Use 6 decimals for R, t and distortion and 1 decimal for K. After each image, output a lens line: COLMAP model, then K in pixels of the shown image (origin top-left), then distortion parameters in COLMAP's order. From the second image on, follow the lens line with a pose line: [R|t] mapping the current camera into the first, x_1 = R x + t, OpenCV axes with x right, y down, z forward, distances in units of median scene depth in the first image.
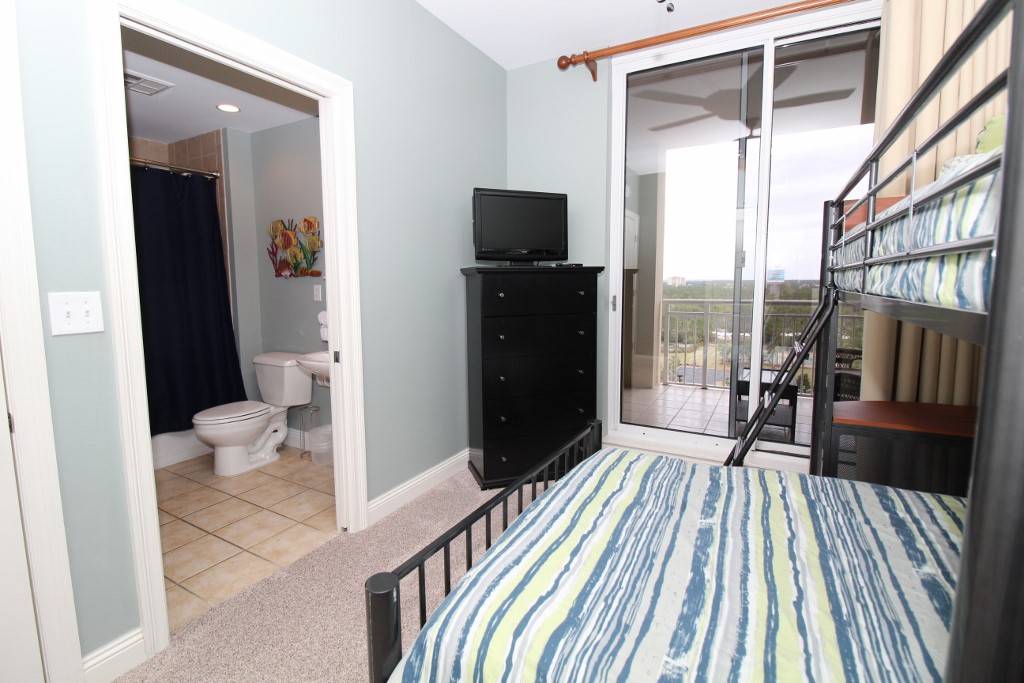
lens RADIAL K [[472.7, 0, 512.5], [0, 472.7, 330.3], [0, 0, 1]] dist [-0.000946, -0.013958]
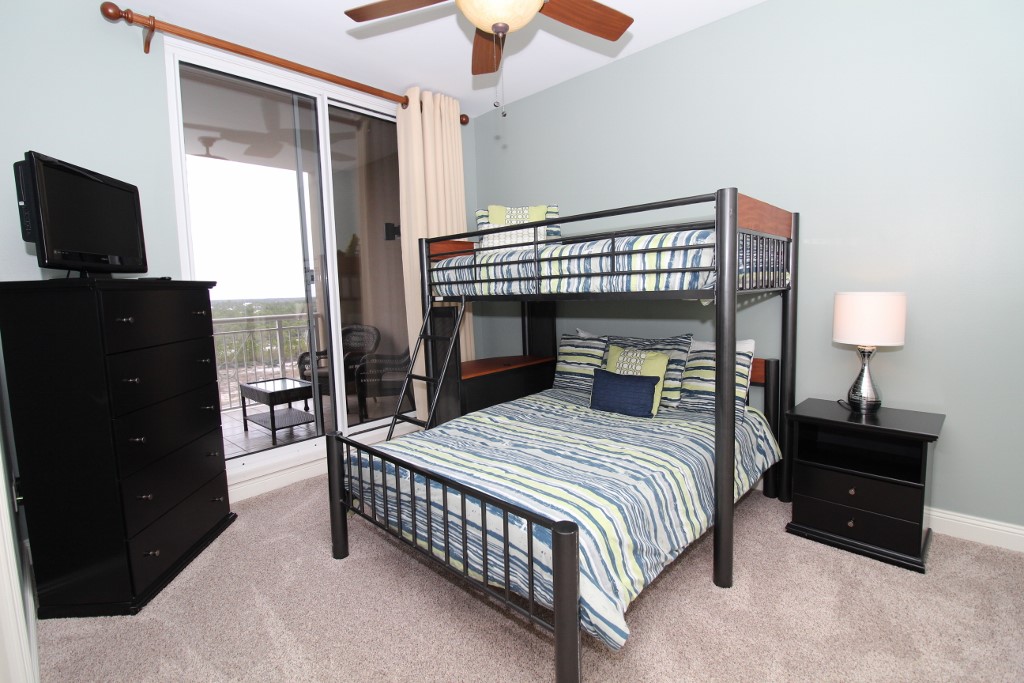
lens RADIAL K [[472.7, 0, 512.5], [0, 472.7, 330.3], [0, 0, 1]] dist [-0.000946, -0.013958]
pose [[0.236912, -0.084695, 0.967832, -0.607945], [0.132784, 0.989667, 0.054102, -0.024082], [-0.962414, 0.115696, 0.245710, 0.322139]]
